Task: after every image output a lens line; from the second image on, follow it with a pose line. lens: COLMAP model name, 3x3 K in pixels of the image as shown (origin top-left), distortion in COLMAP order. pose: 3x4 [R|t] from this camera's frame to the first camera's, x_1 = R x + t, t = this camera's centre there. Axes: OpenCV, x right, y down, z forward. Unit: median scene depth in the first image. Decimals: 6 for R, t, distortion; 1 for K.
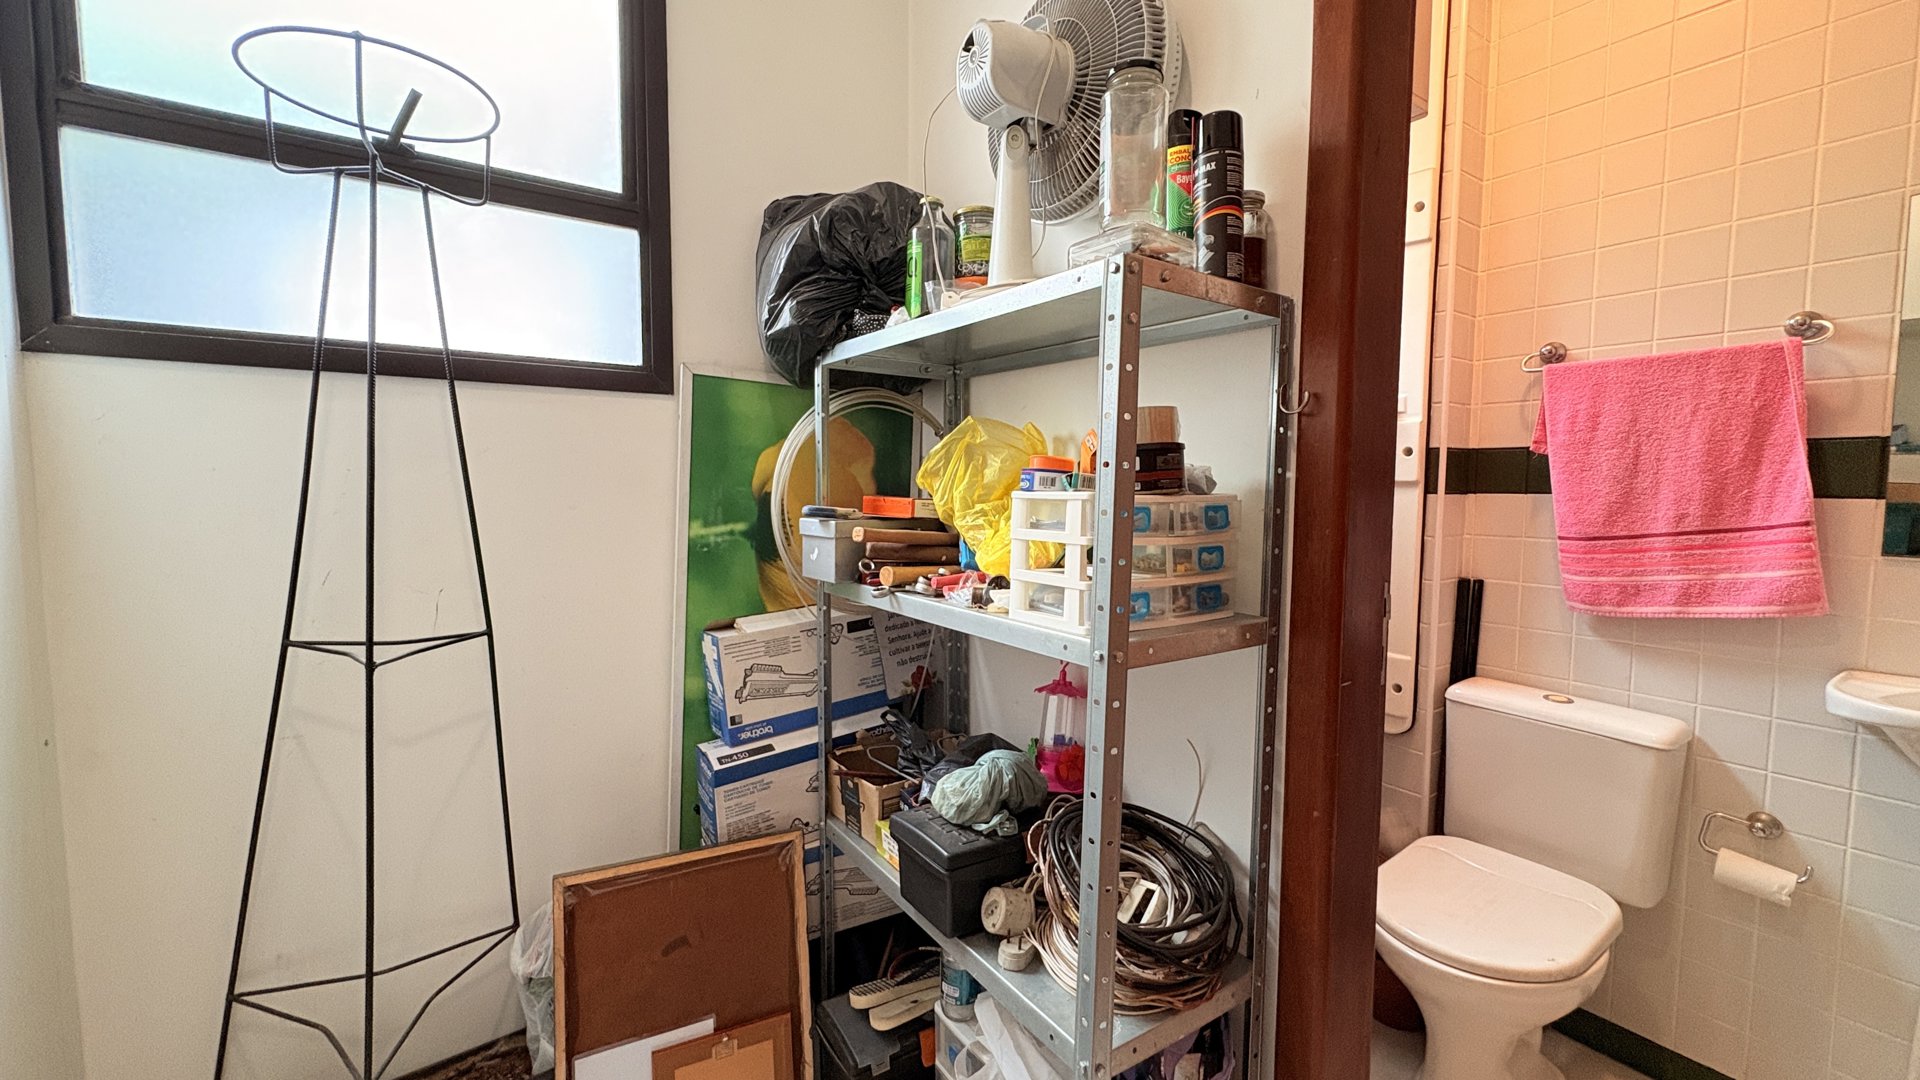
lens RADIAL K [[763.4, 0, 960.0], [0, 763.4, 535.8], [0, 0, 1]] dist [-0.000549, 0.000235]
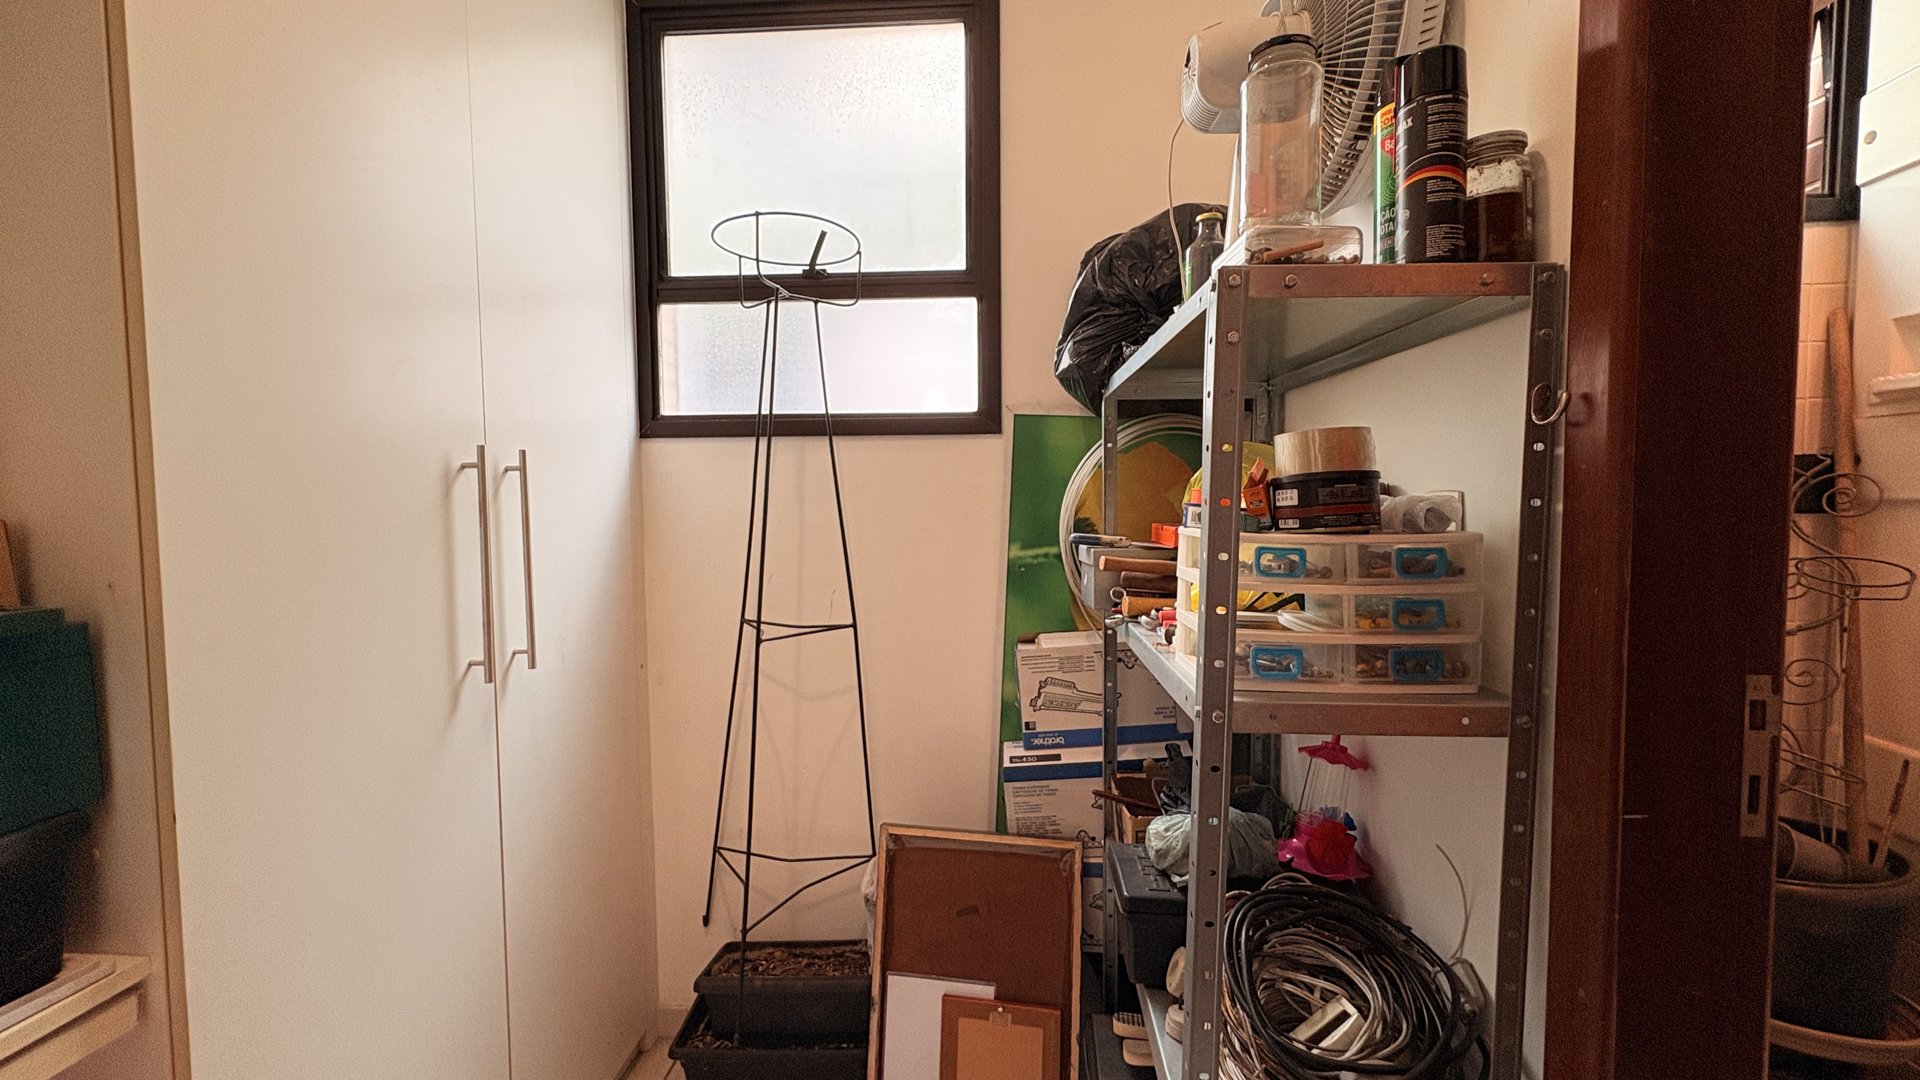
lens RADIAL K [[763.4, 0, 960.0], [0, 763.4, 535.8], [0, 0, 1]] dist [-0.000549, 0.000235]
pose [[0.789126, 0.019895, -0.613910, 0.306702], [-0.031852, 0.999456, -0.008554, -0.020943], [0.613405, 0.026304, 0.789330, 0.062278]]
